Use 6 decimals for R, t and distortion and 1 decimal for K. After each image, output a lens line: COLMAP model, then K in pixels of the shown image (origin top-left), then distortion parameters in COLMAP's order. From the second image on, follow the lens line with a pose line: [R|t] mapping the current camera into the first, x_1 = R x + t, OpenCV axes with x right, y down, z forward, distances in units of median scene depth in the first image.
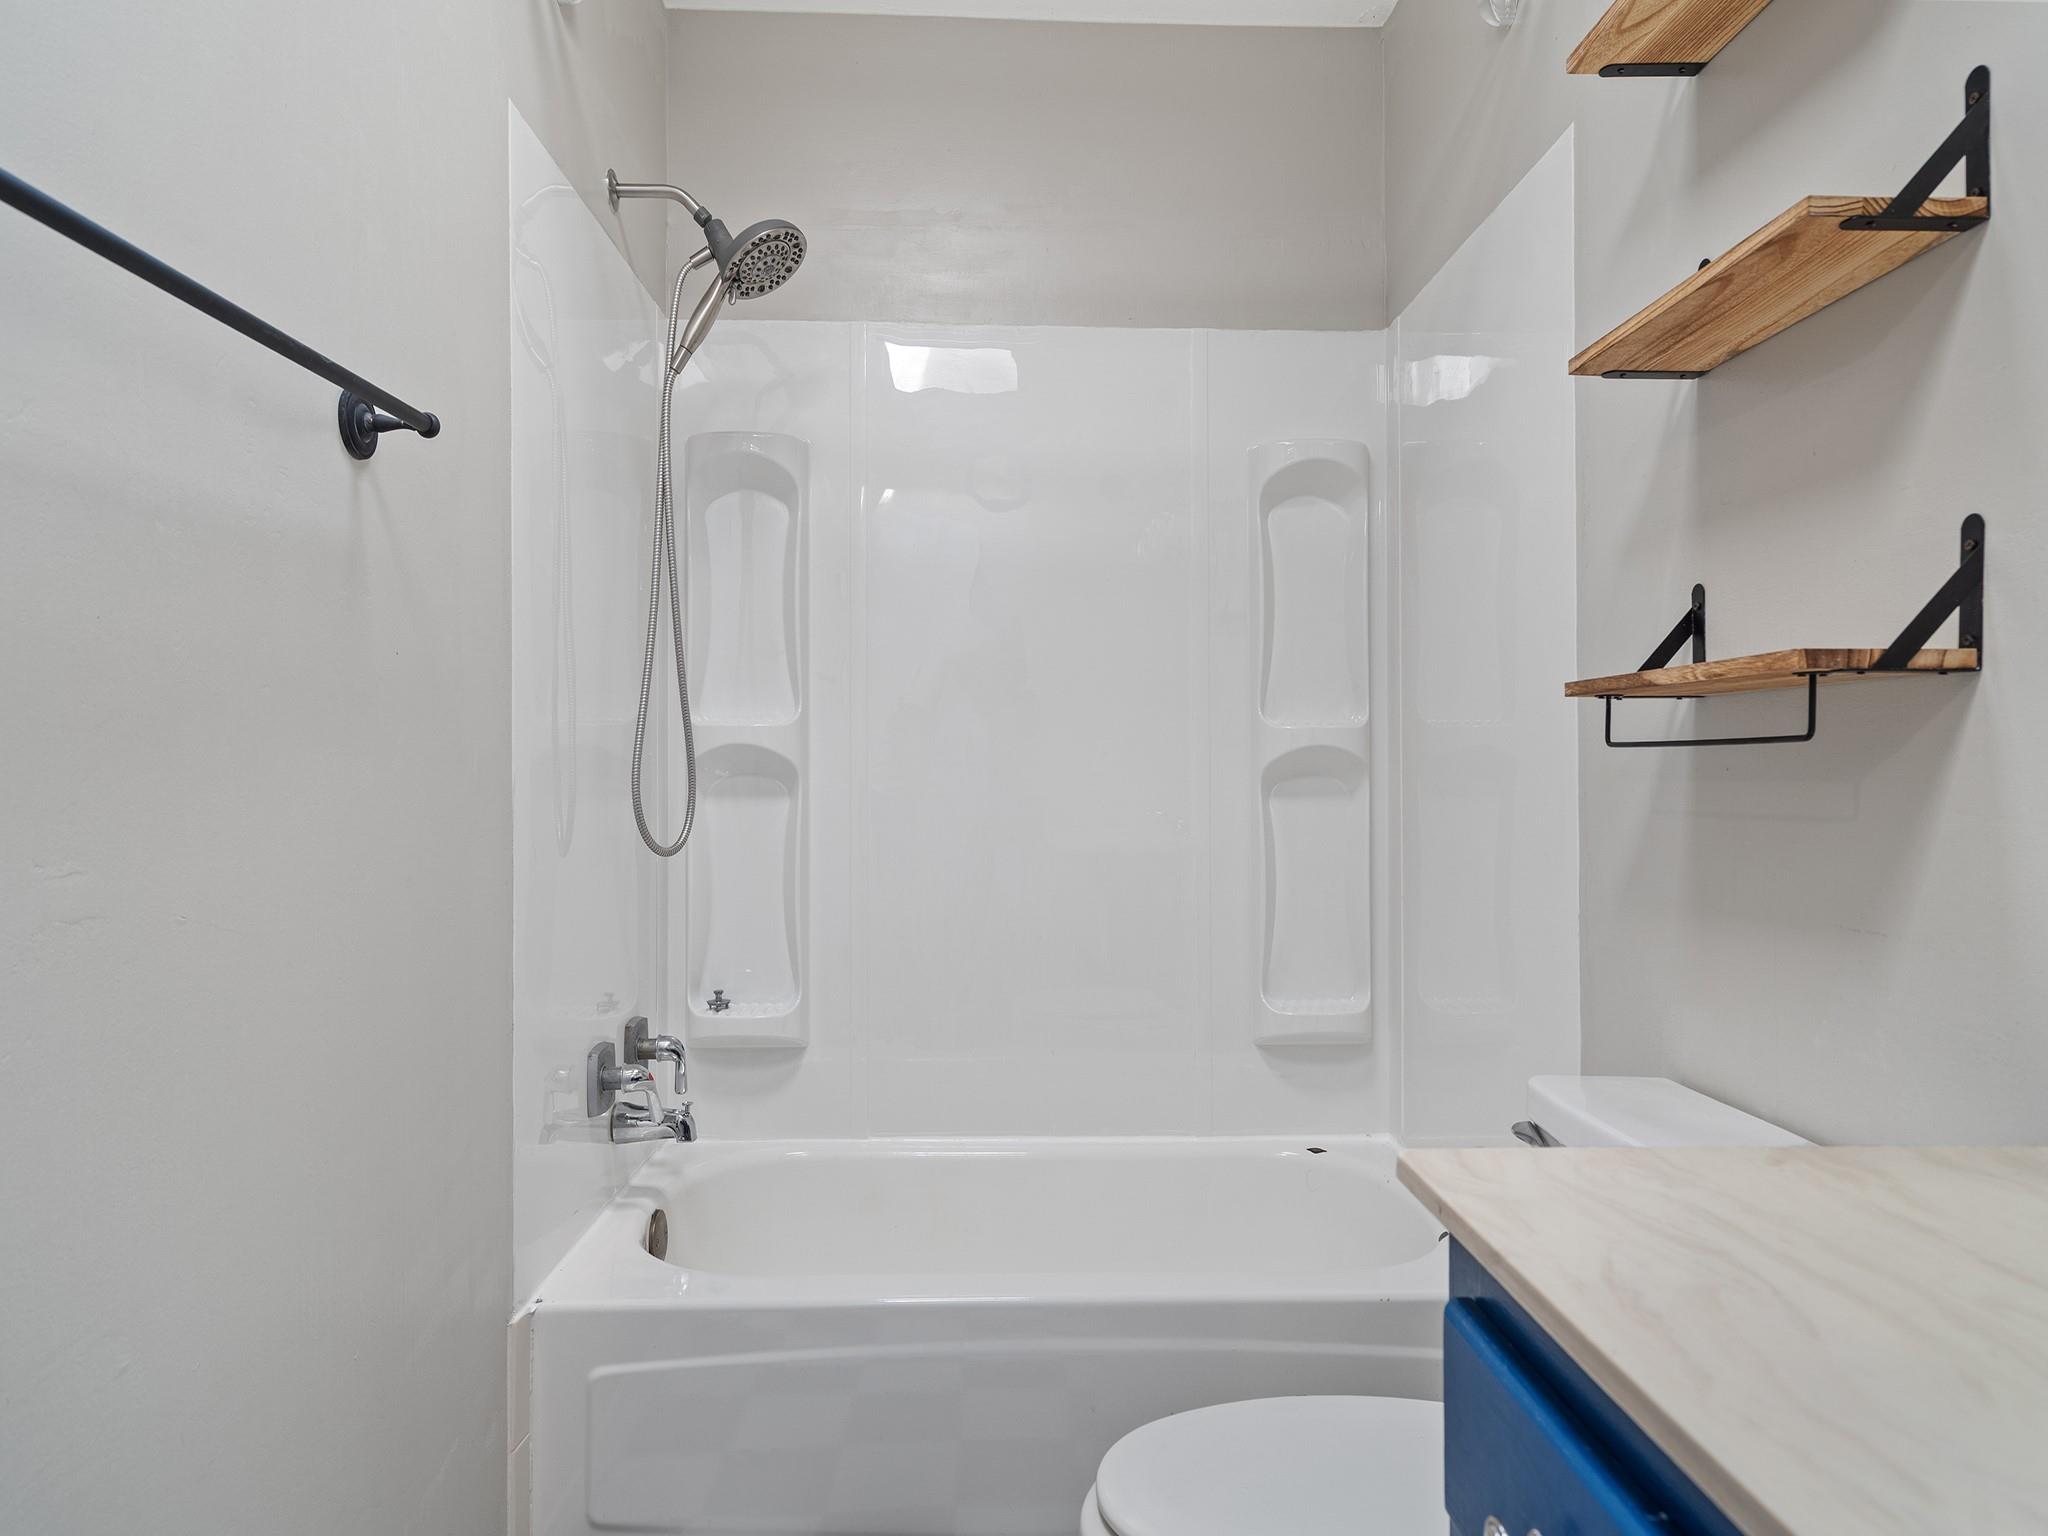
lens RADIAL K [[1169.5, 0, 1024.0], [0, 1169.5, 768.0], [0, 0, 1]] dist [0.014003, 0.000308]
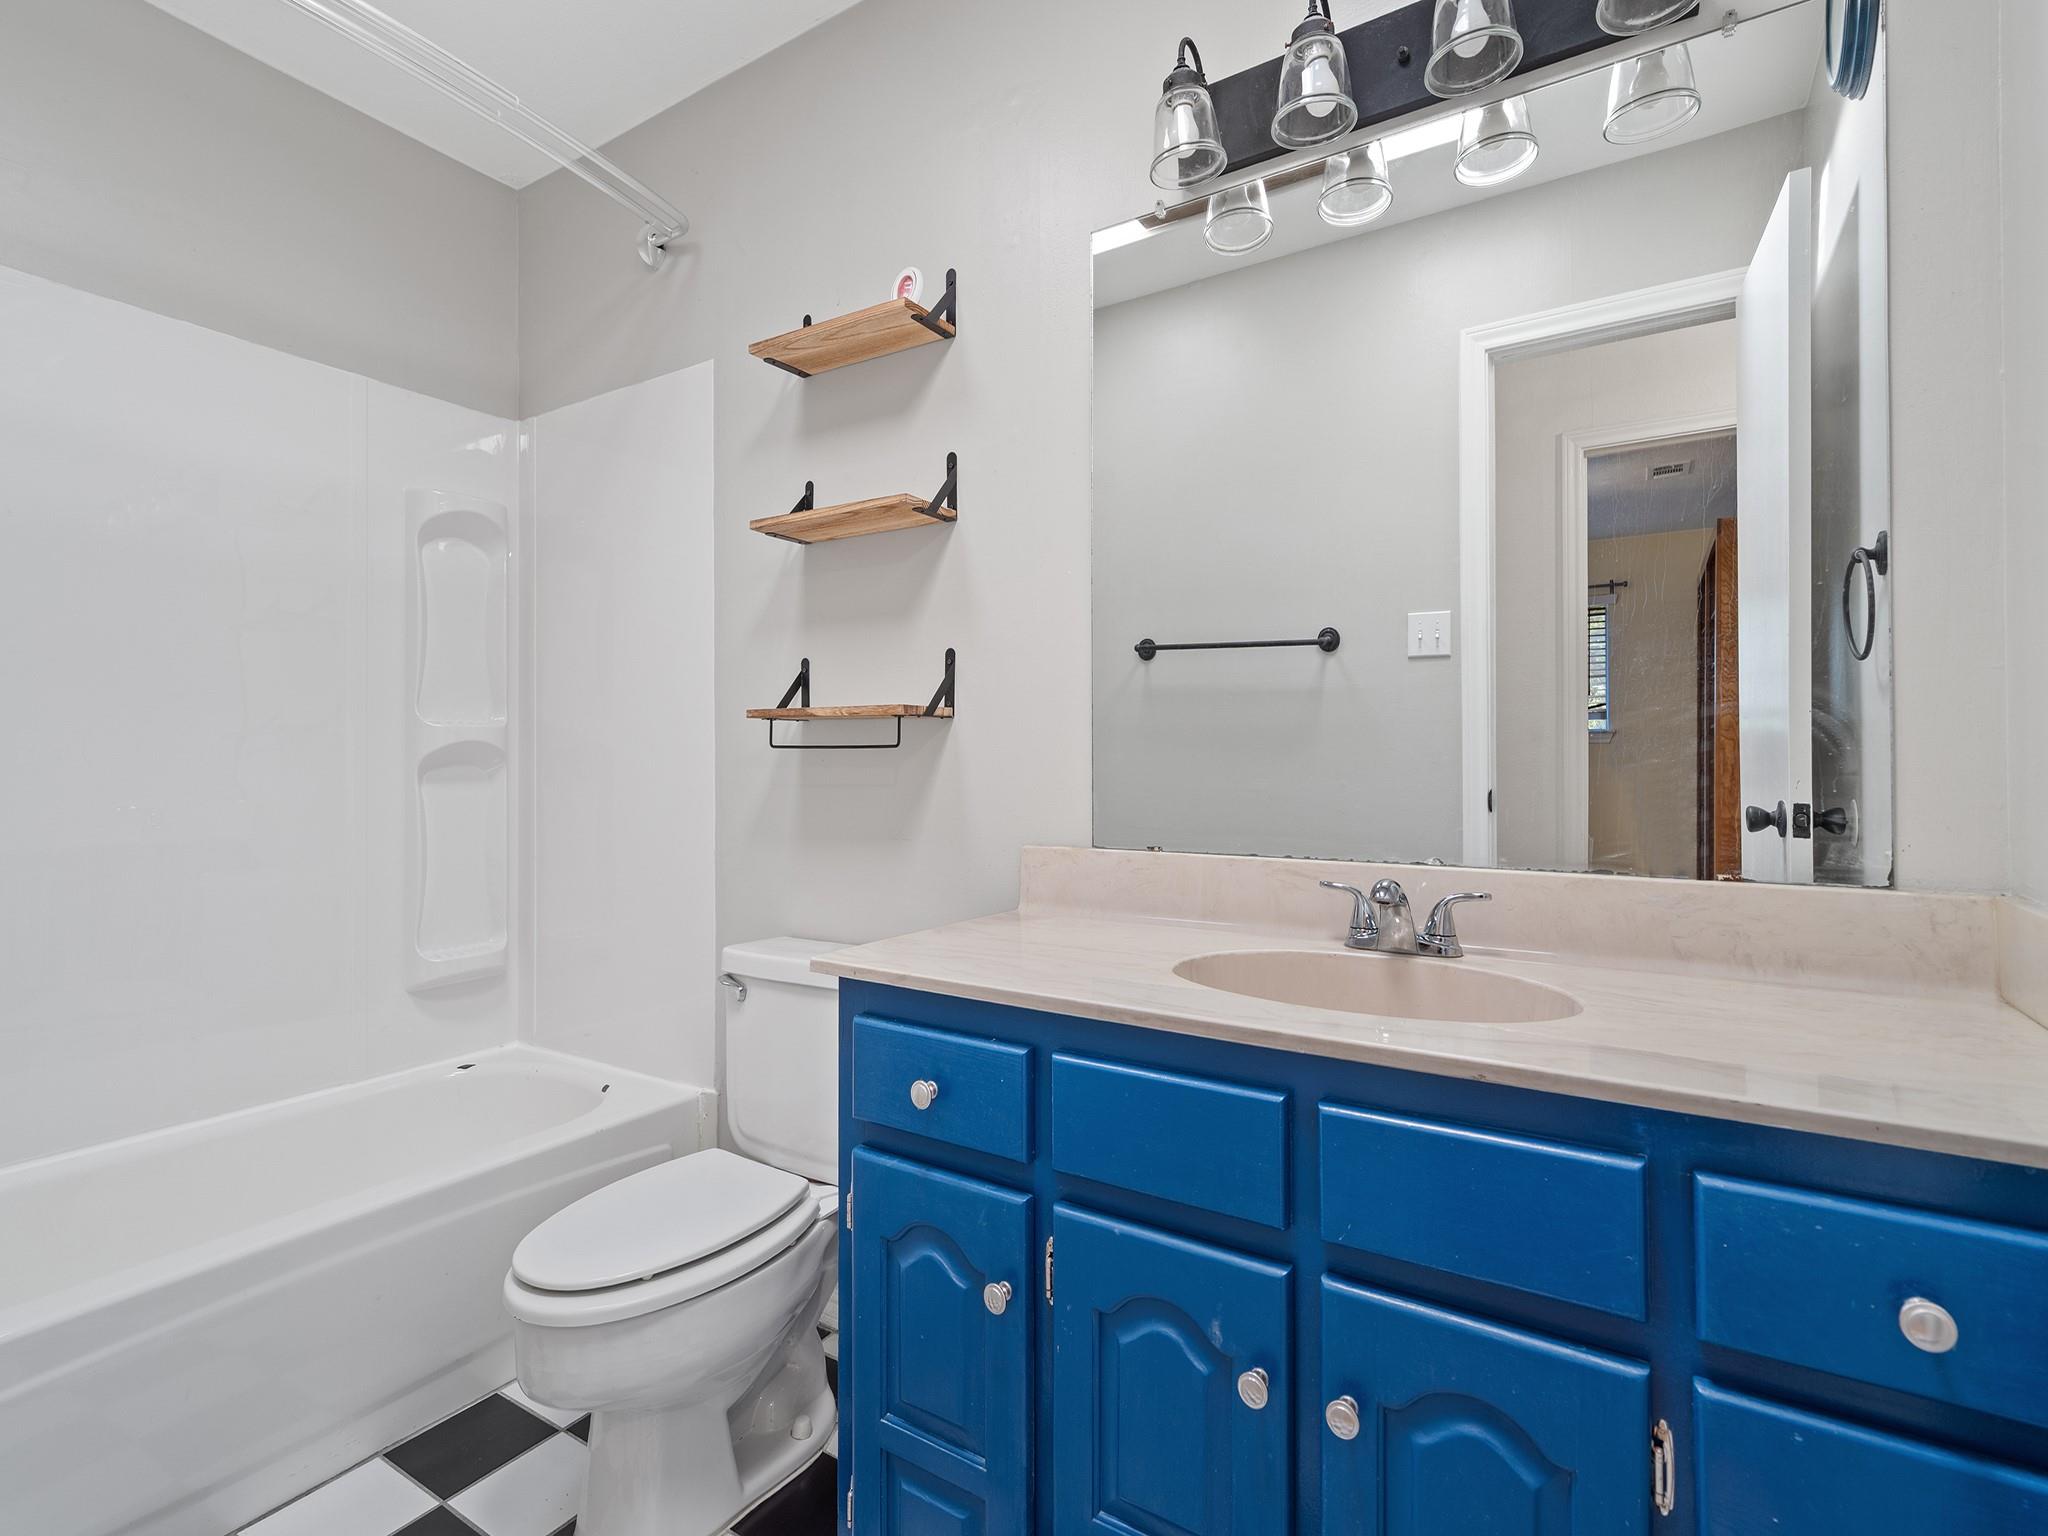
lens RADIAL K [[974.7, 0, 1023.5], [0, 974.7, 759.2], [0, 0, 1]] dist [-0.008993, 0.000002]
pose [[0.560744, 0.005435, 0.827971, -0.466272], [-0.004289, 0.999984, -0.003660, 0.002356], [-0.827978, -0.001499, 0.560759, -0.115252]]
